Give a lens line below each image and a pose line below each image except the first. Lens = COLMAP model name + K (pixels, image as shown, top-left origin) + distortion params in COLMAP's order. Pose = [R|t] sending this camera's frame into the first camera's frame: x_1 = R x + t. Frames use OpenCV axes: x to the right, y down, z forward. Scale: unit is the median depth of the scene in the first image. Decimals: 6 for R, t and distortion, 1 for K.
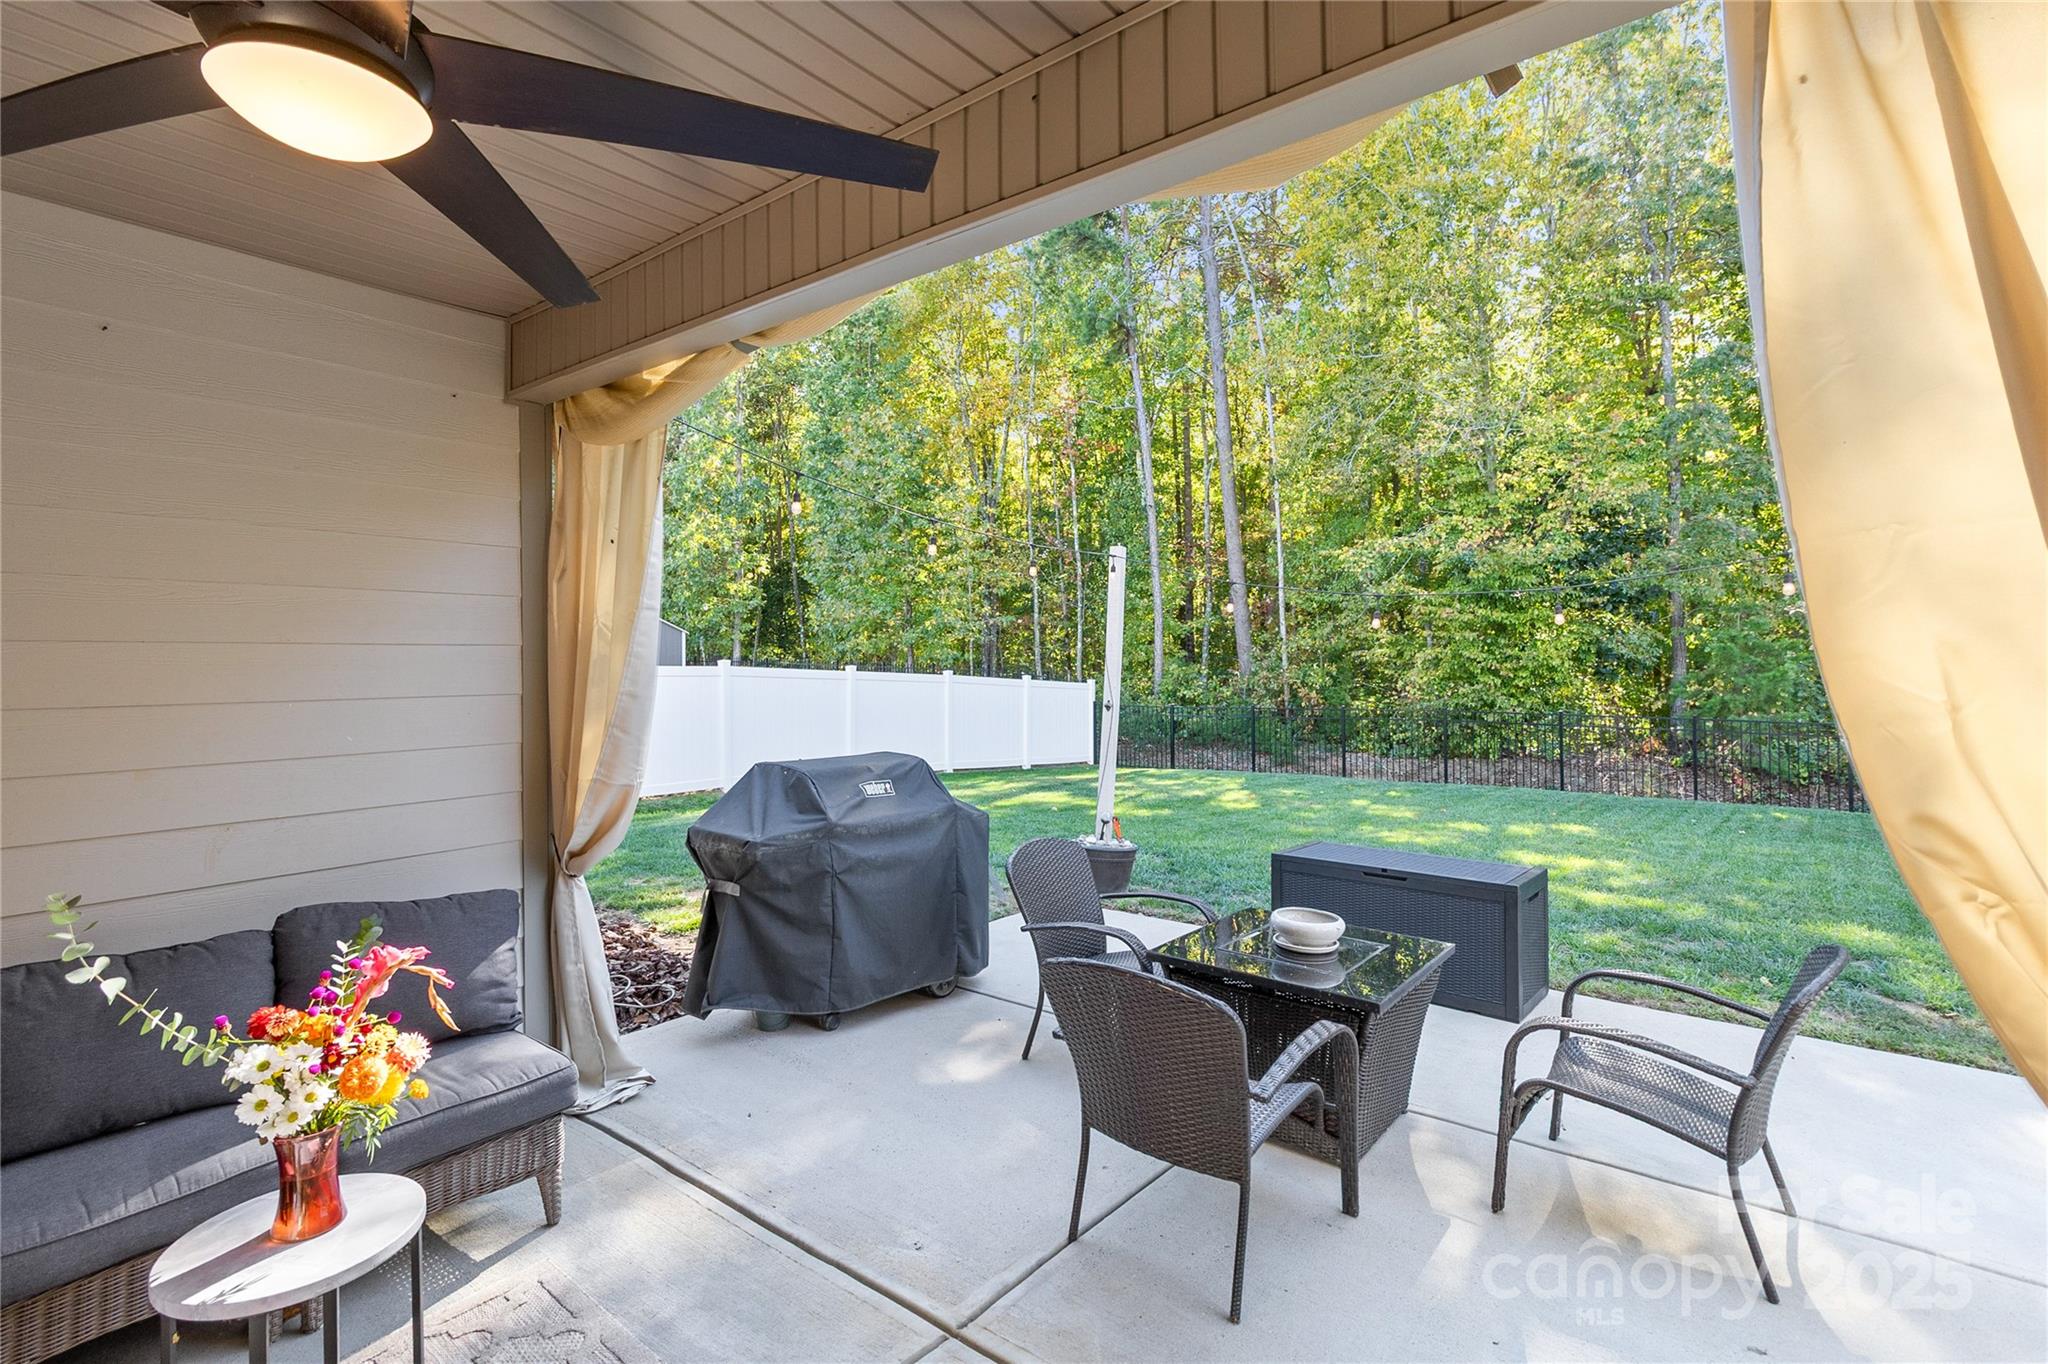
lens RADIAL K [[938.2, 0, 1032.3], [0, 938.2, 665.3], [0, 0, 1]] dist [-0.001269, 0.000084]
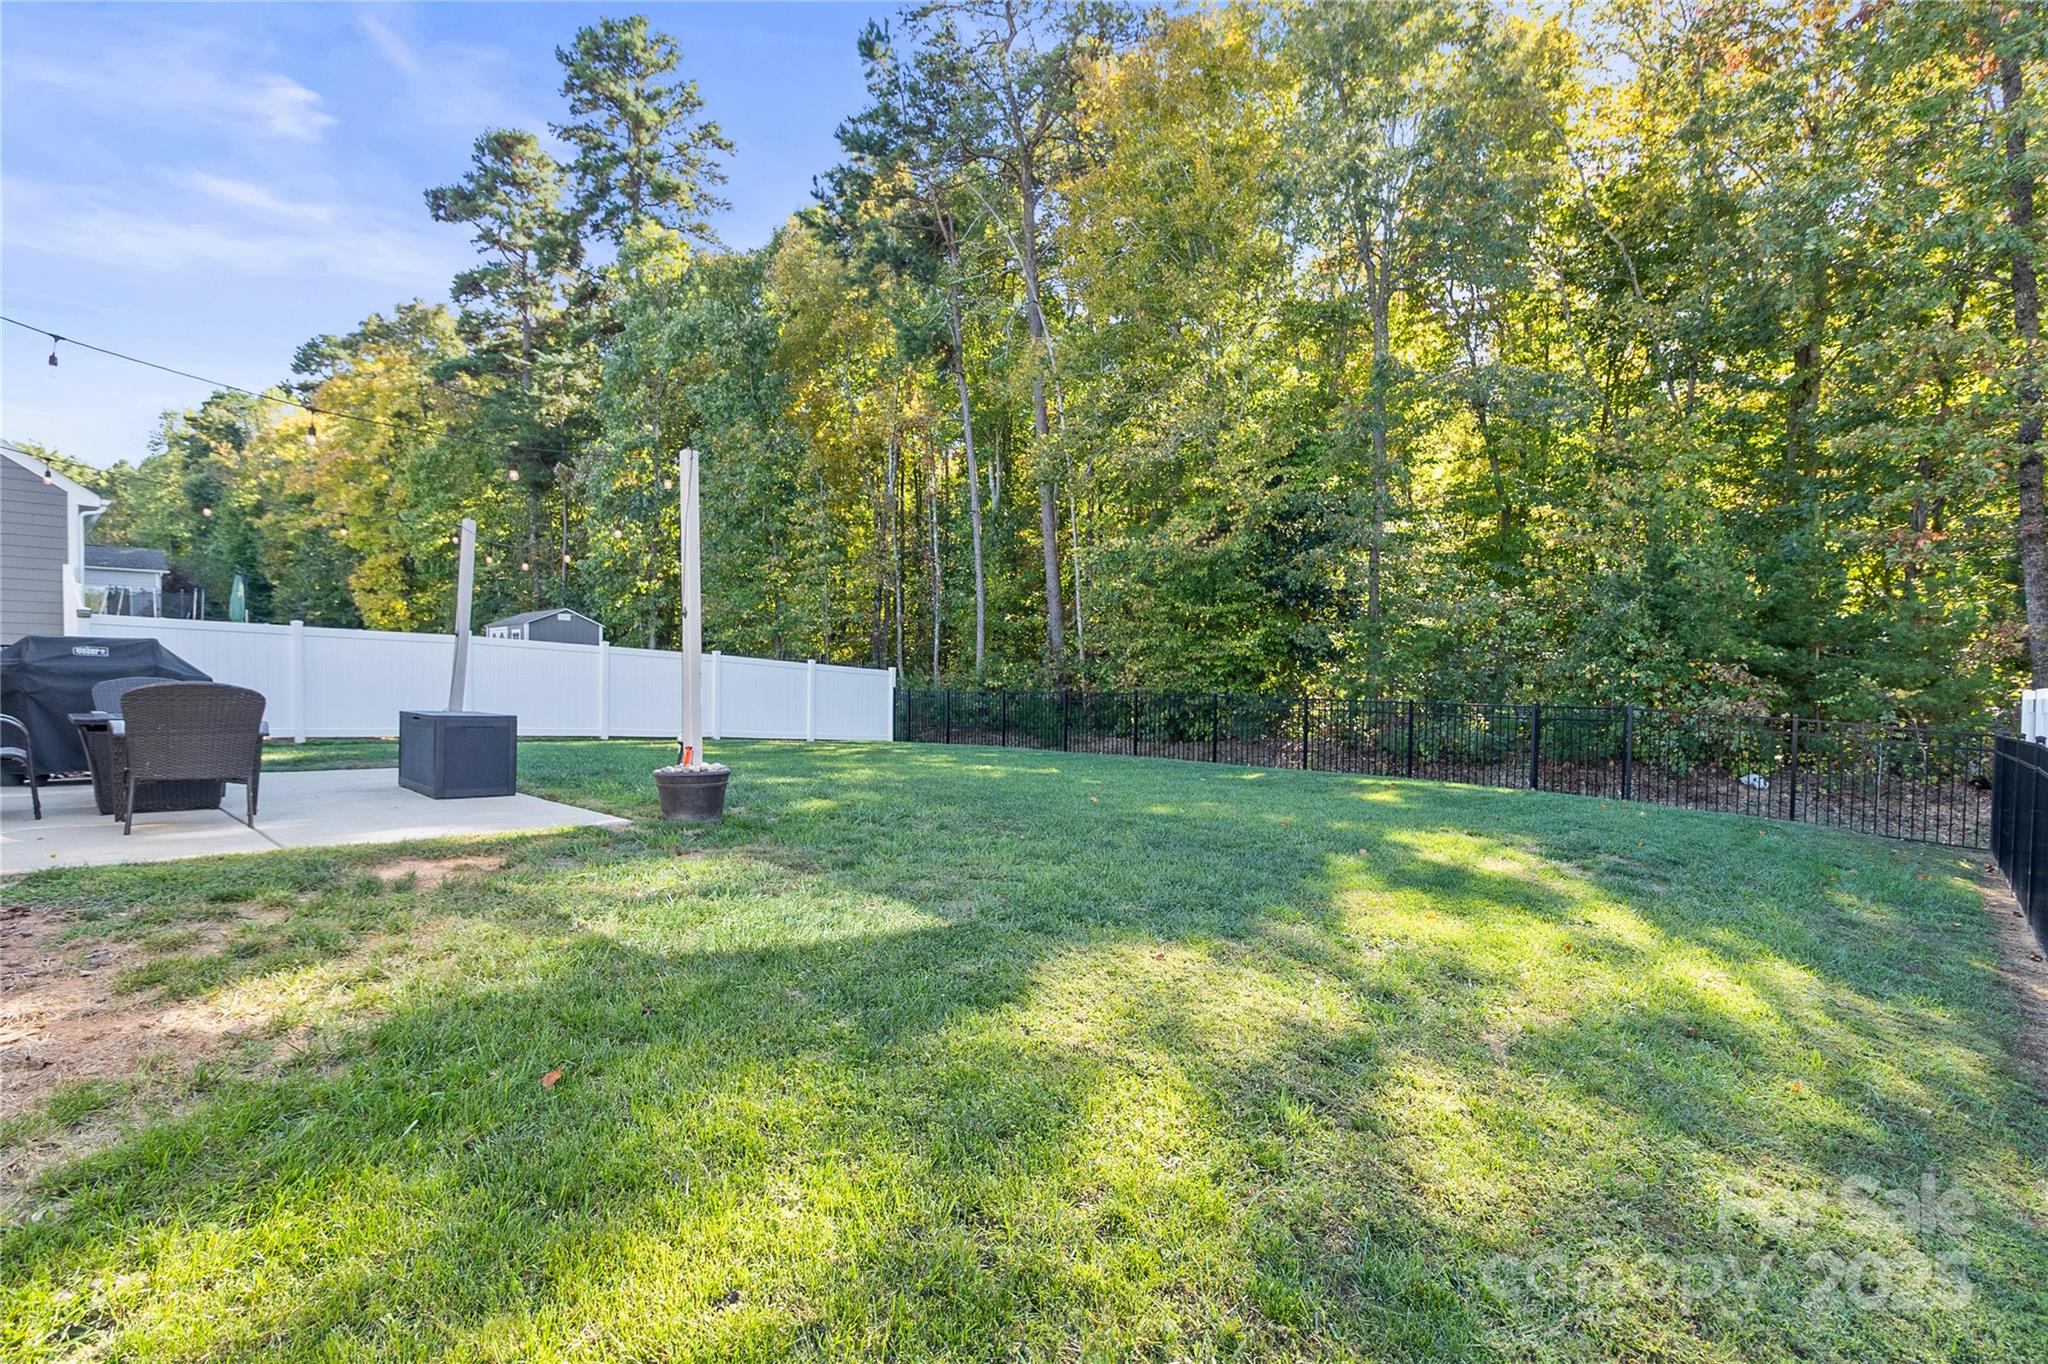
lens RADIAL K [[938.2, 0, 1019.1], [0, 938.2, 701.5], [0, 0, 1]] dist [-0.001269, 0.000084]
pose [[0.996639, 0.020261, -0.079369, 0.364178], [-0.018520, 0.999573, 0.022611, 0.032974], [0.079793, -0.021065, 0.996589, -0.109450]]
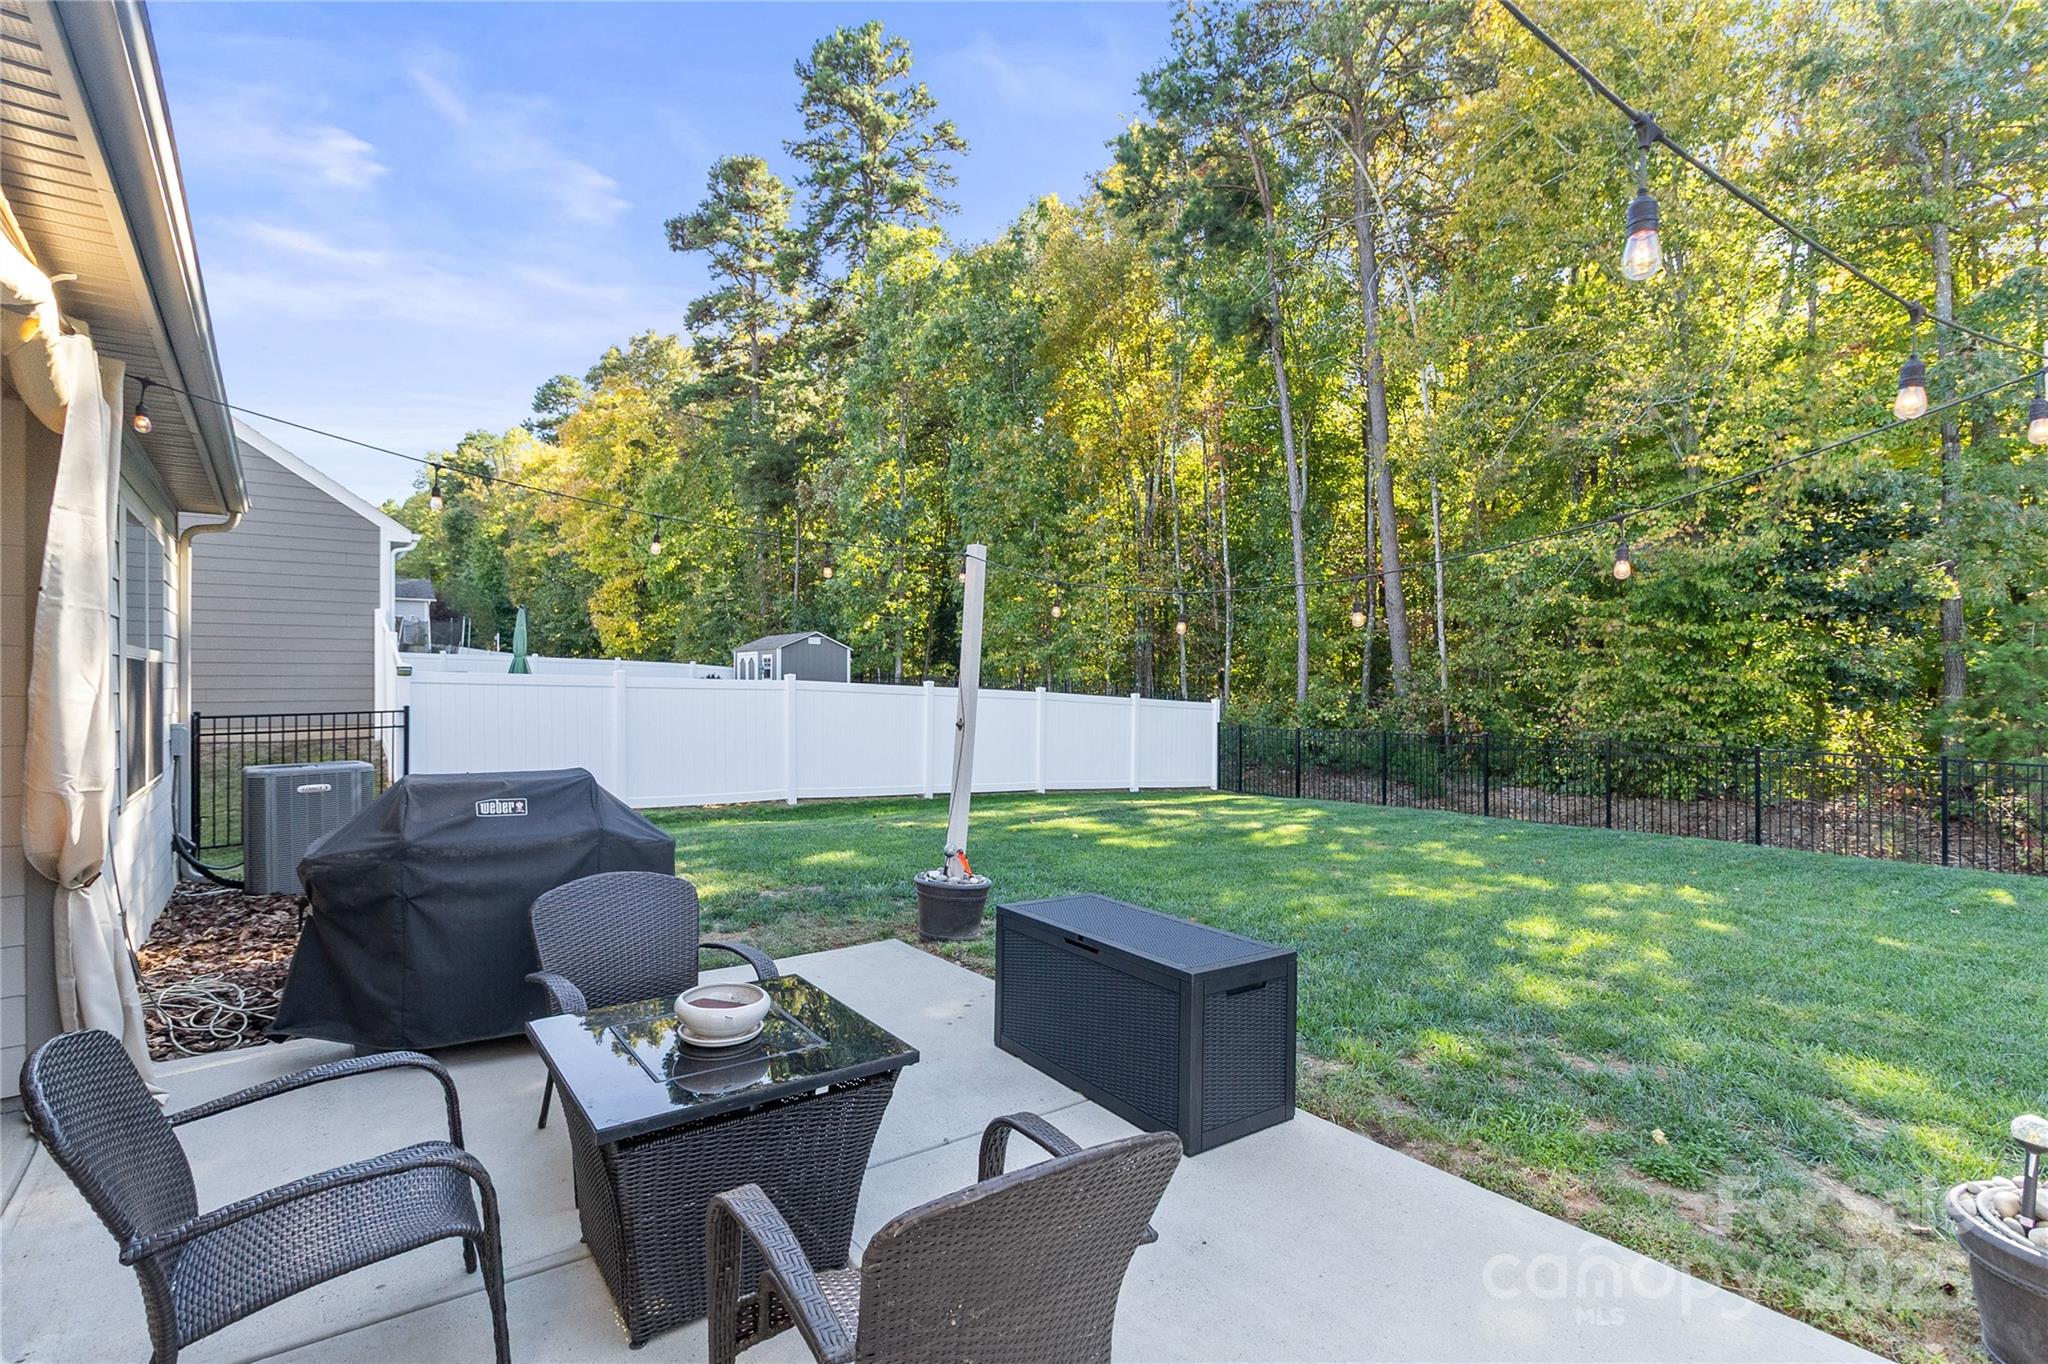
lens RADIAL K [[938.2, 0, 1021.9], [0, 938.2, 683.9], [0, 0, 1]] dist [-0.001269, 0.000084]
pose [[0.969669, 0.009642, -0.244232, 0.126624], [-0.009724, 0.999952, 0.000869, 0.001121], [0.244228, 0.001533, 0.969717, 0.054055]]
